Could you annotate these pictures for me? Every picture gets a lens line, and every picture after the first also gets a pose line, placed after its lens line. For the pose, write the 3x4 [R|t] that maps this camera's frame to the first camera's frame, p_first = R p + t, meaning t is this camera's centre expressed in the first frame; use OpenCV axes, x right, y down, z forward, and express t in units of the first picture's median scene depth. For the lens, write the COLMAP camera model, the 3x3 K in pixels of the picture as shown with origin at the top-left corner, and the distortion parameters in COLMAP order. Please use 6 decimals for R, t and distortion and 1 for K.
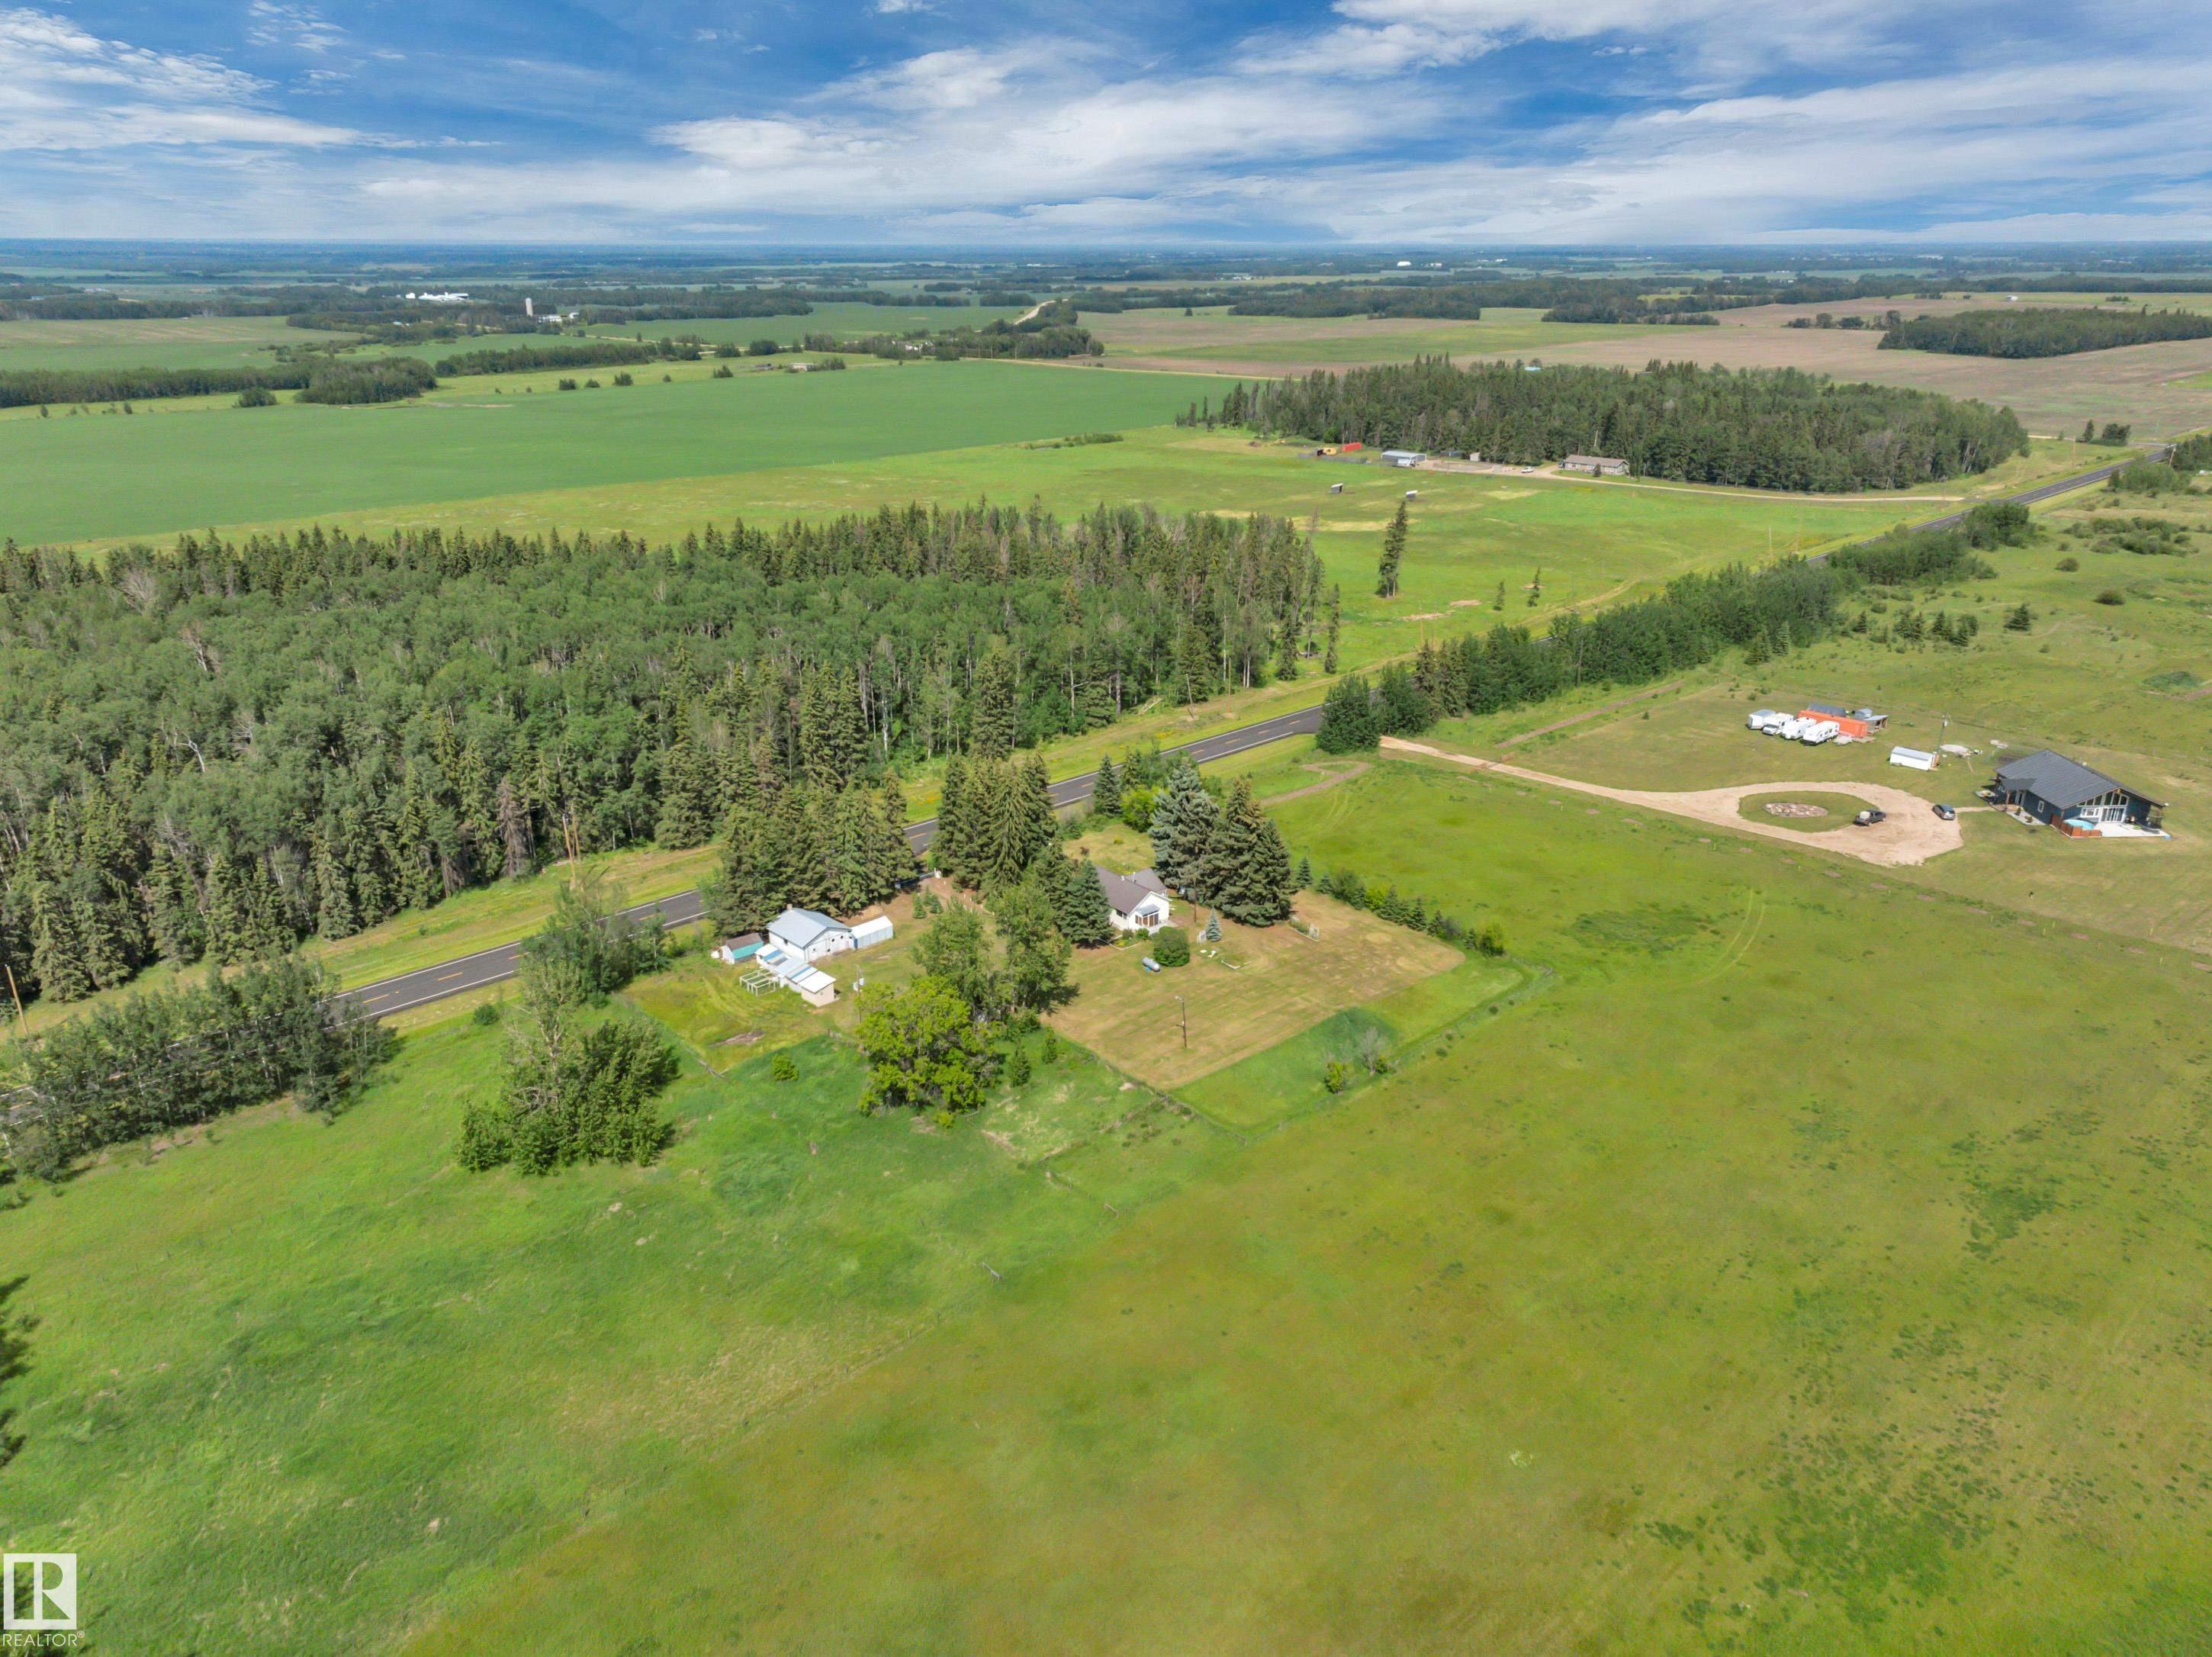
lens RADIAL K [[1544.2, 0, 1131.6], [0, 1544.2, 827.8], [0, 0, 1]] dist [0.017788, -0.003274]
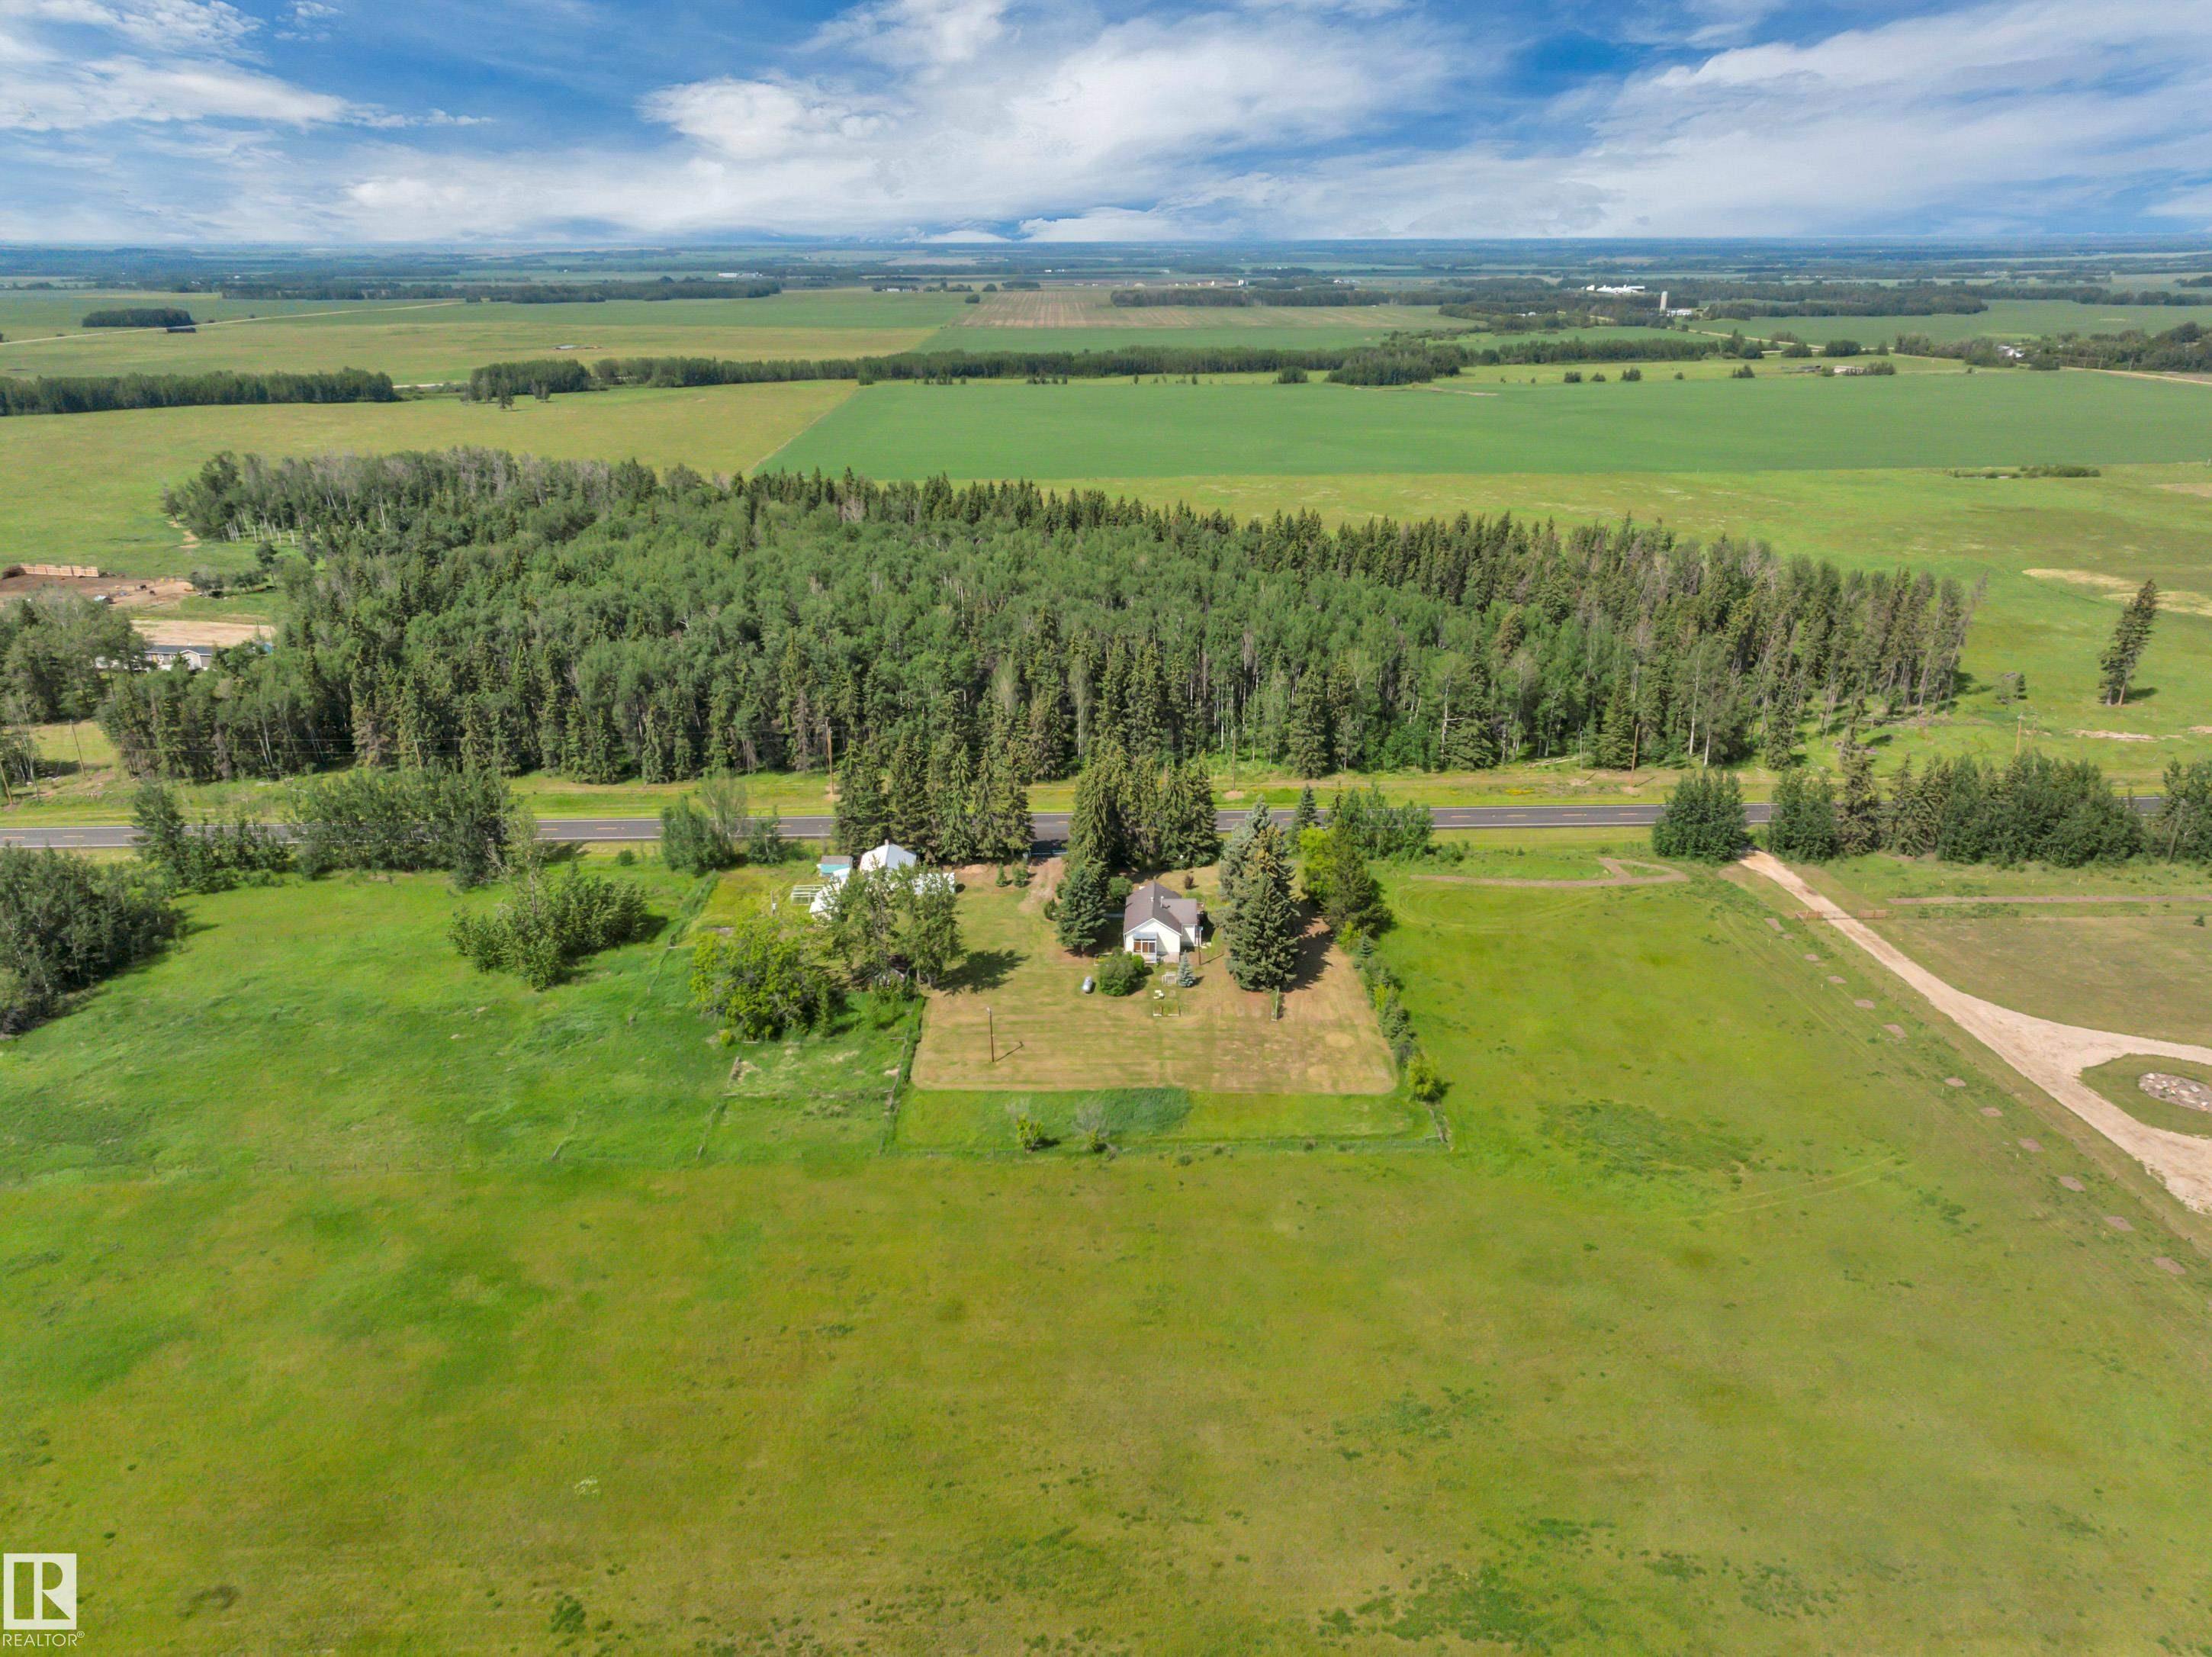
lens RADIAL K [[1557.3, 0, 1122.2], [0, 1557.3, 801.0], [0, 0, 1]] dist [0.015282, 0.001132]
pose [[0.748598, 0.221091, -0.625076, 0.588385], [-0.229758, 0.970853, 0.068233, -0.091258], [0.621943, 0.092537, 0.777576, 0.229593]]
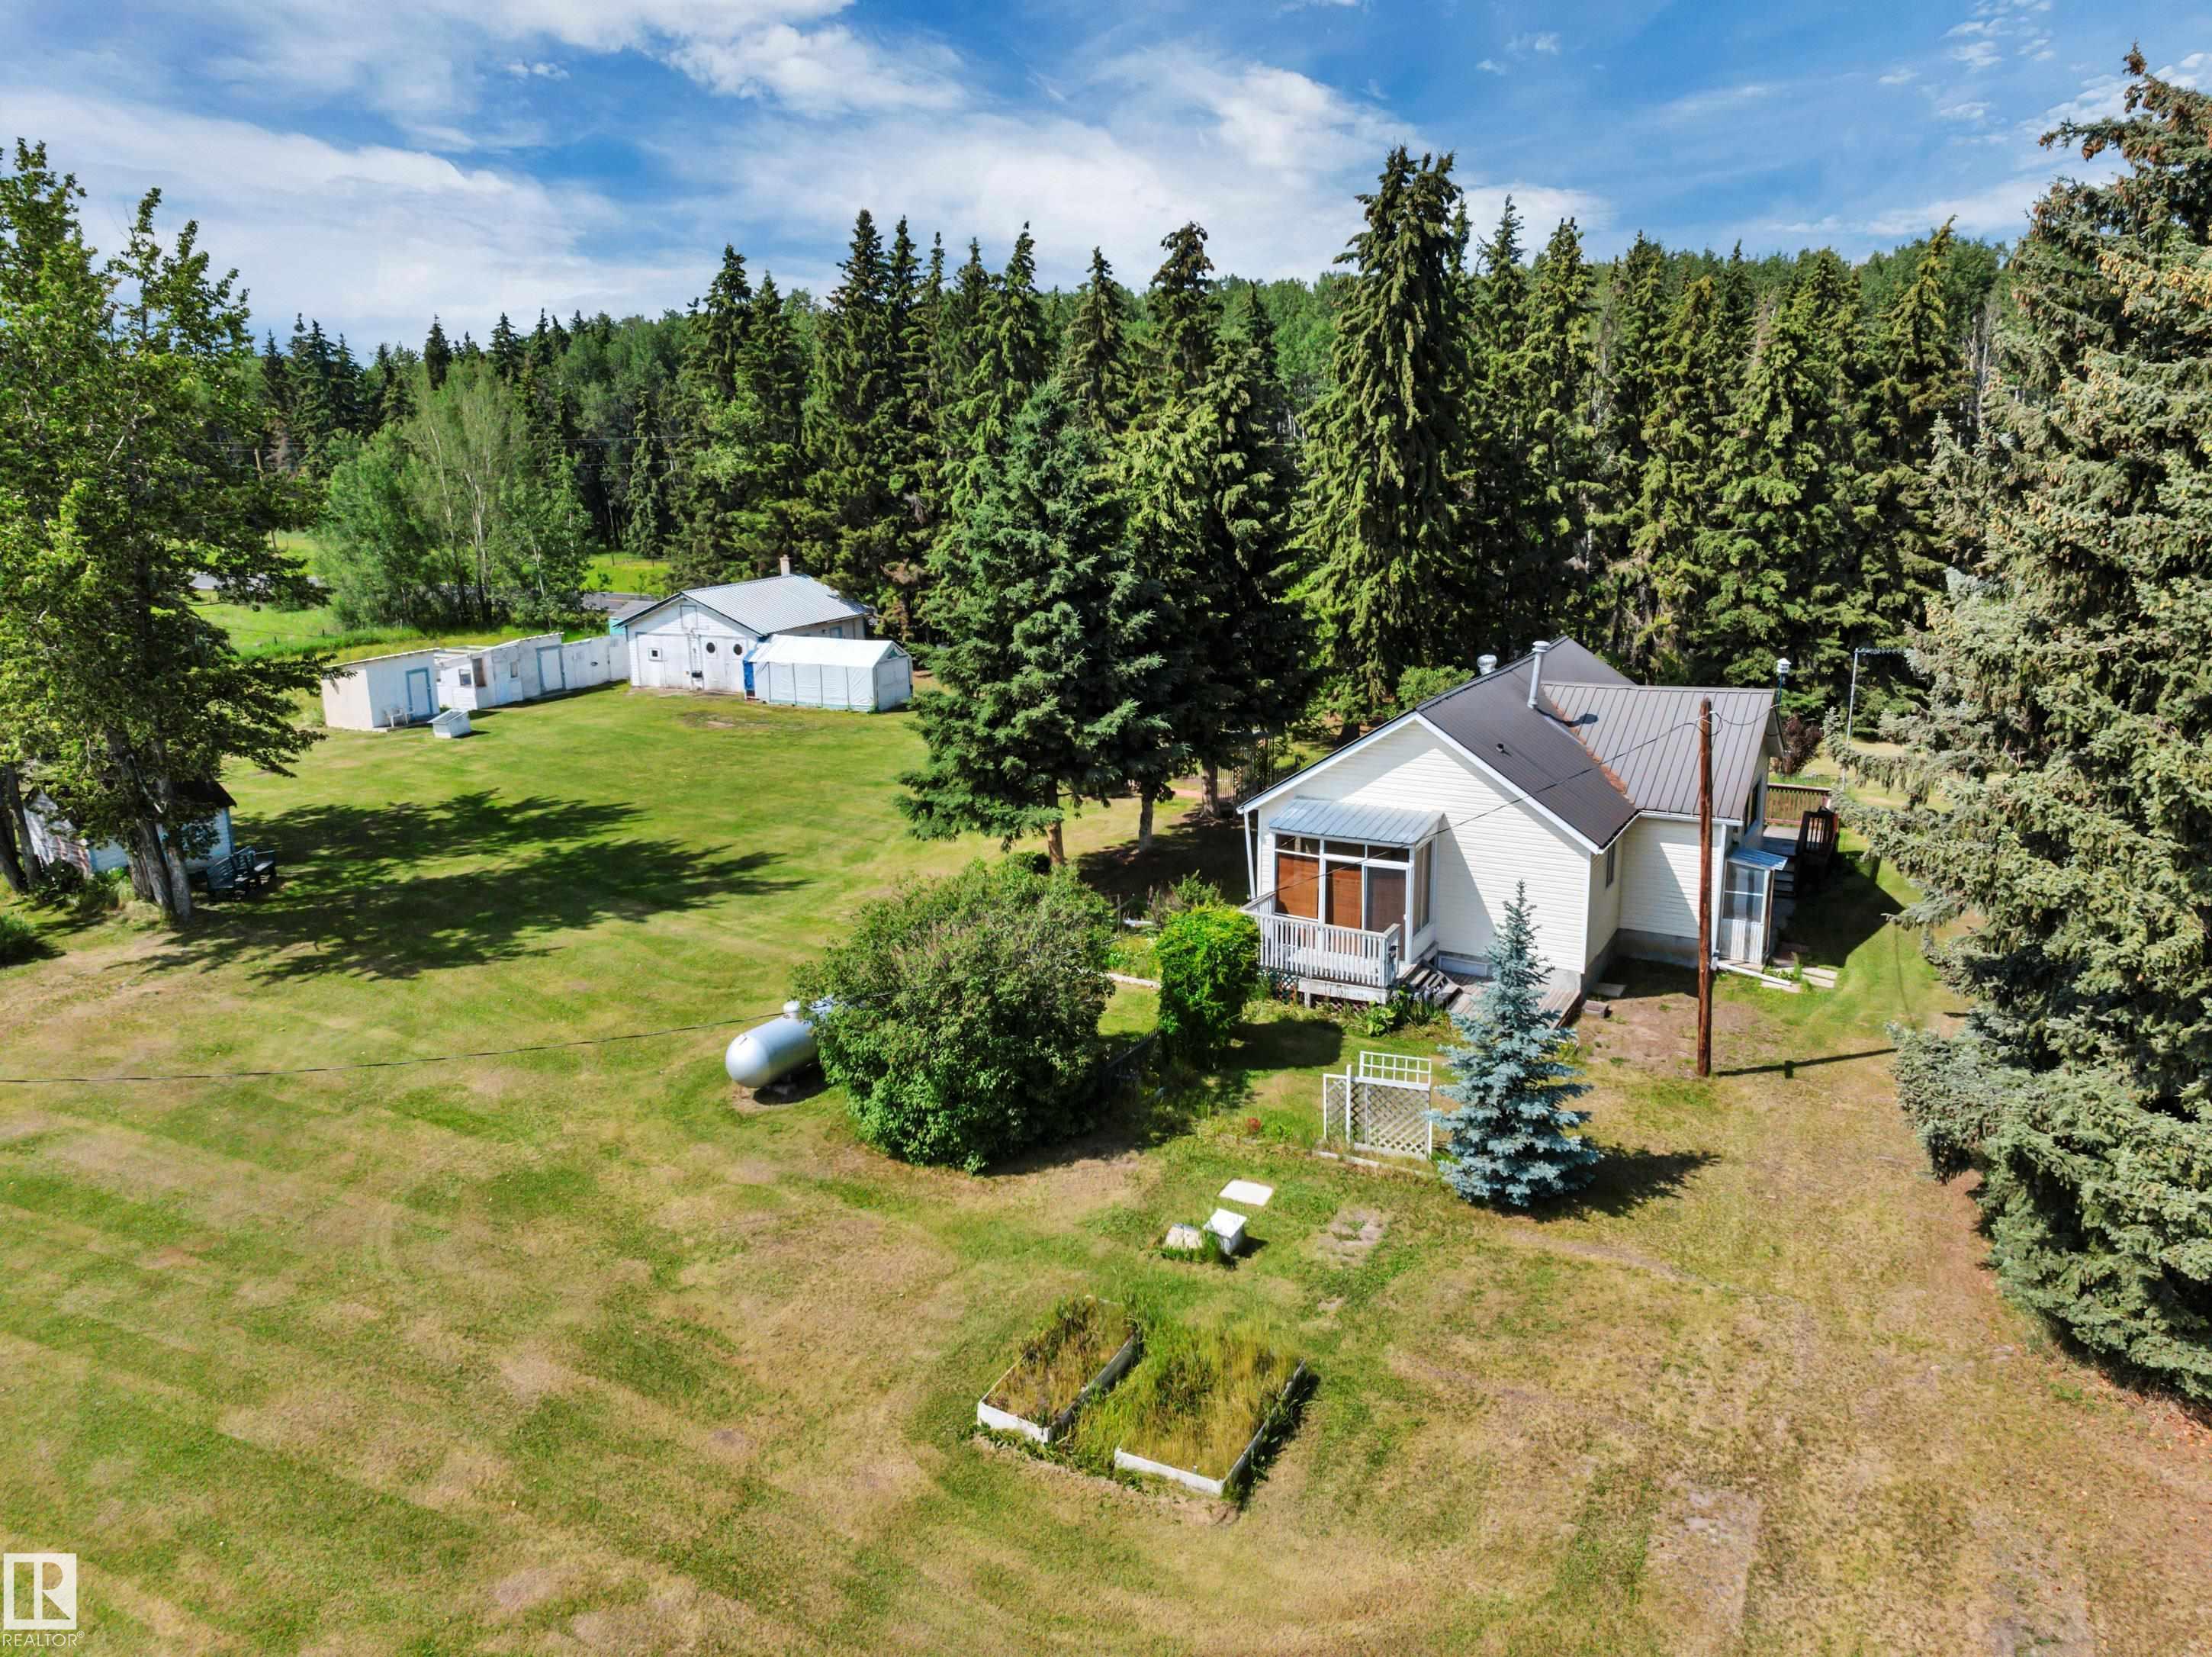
lens RADIAL K [[1552.7, 0, 1120.8], [0, 1552.7, 827.4], [0, 0, 1]] dist [0.020525, -0.005453]
pose [[0.370759, 0.229464, -0.899936, 0.137727], [-0.317232, 0.942006, 0.109497, 0.043959], [0.872870, 0.244891, 0.422050, 0.917761]]
